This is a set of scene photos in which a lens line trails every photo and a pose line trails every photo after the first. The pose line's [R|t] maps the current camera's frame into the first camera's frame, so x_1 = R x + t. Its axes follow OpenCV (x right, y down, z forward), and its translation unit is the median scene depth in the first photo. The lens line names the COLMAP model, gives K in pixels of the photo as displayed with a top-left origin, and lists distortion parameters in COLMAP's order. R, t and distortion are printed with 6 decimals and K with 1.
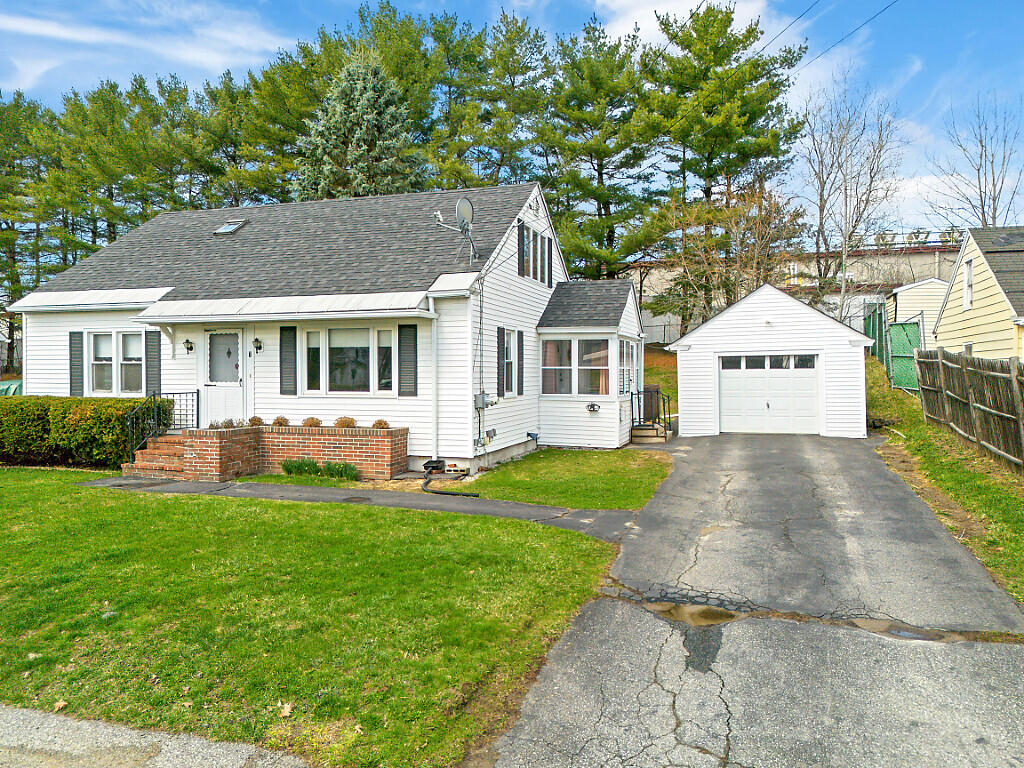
lens RADIAL K [[718.7, 0, 511.6], [0, 718.7, 355.9], [0, 0, 1]] dist [0.055210, -0.053516]
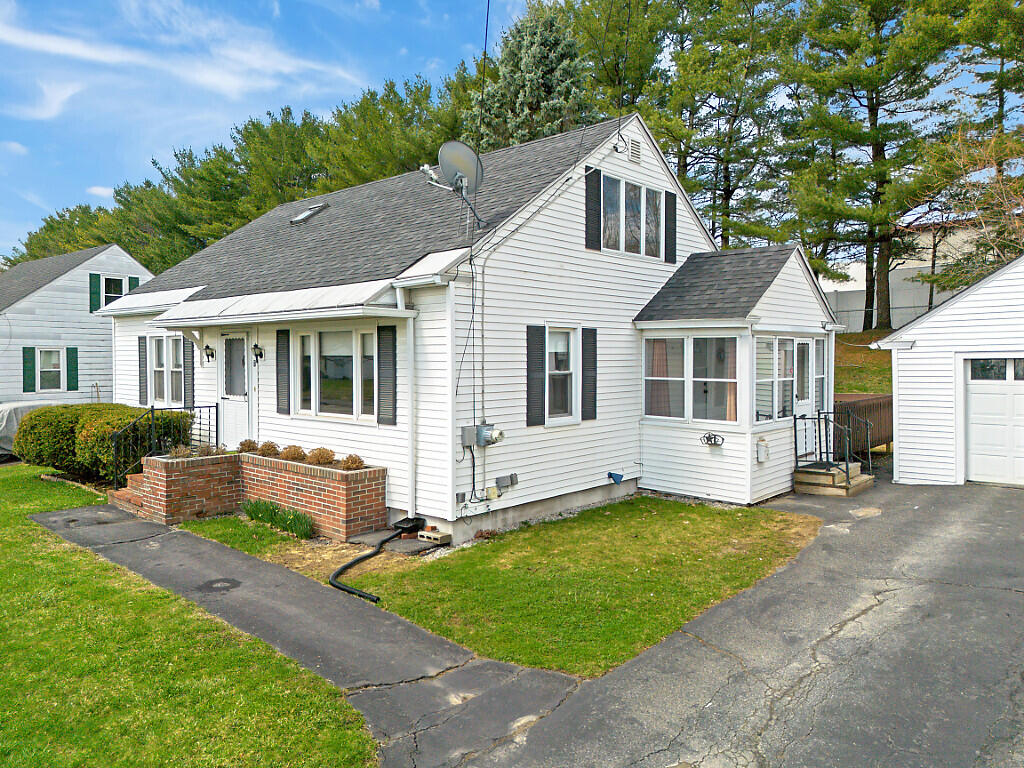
lens RADIAL K [[718.7, 0, 511.6], [0, 718.7, 355.9], [0, 0, 1]] dist [0.055210, -0.053516]
pose [[0.916023, 0.000102, -0.401126, 0.224590], [0.009364, 0.999722, 0.021638, -0.023937], [0.401017, -0.023577, 0.915767, 0.332405]]
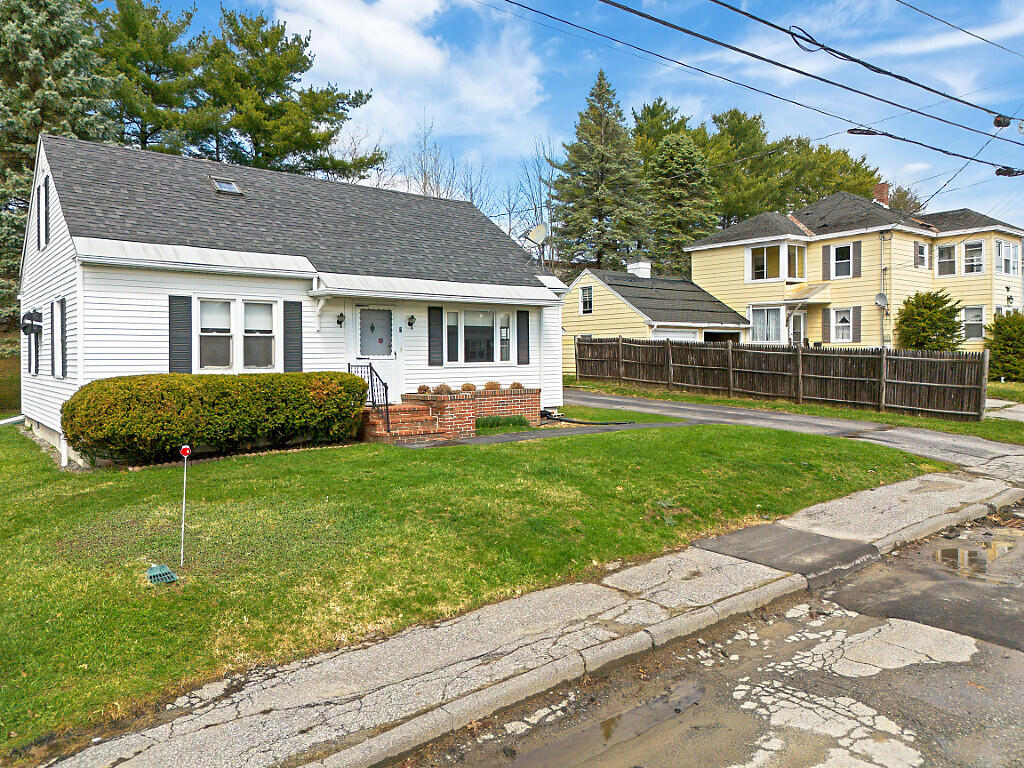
lens RADIAL K [[718.7, 0, 511.6], [0, 718.7, 355.9], [0, 0, 1]] dist [0.055210, -0.053516]
pose [[0.546606, -0.003028, 0.837385, -1.094861], [-0.005180, 0.999962, 0.006997, 0.026556], [-0.837374, -0.008162, 0.546569, 0.247746]]
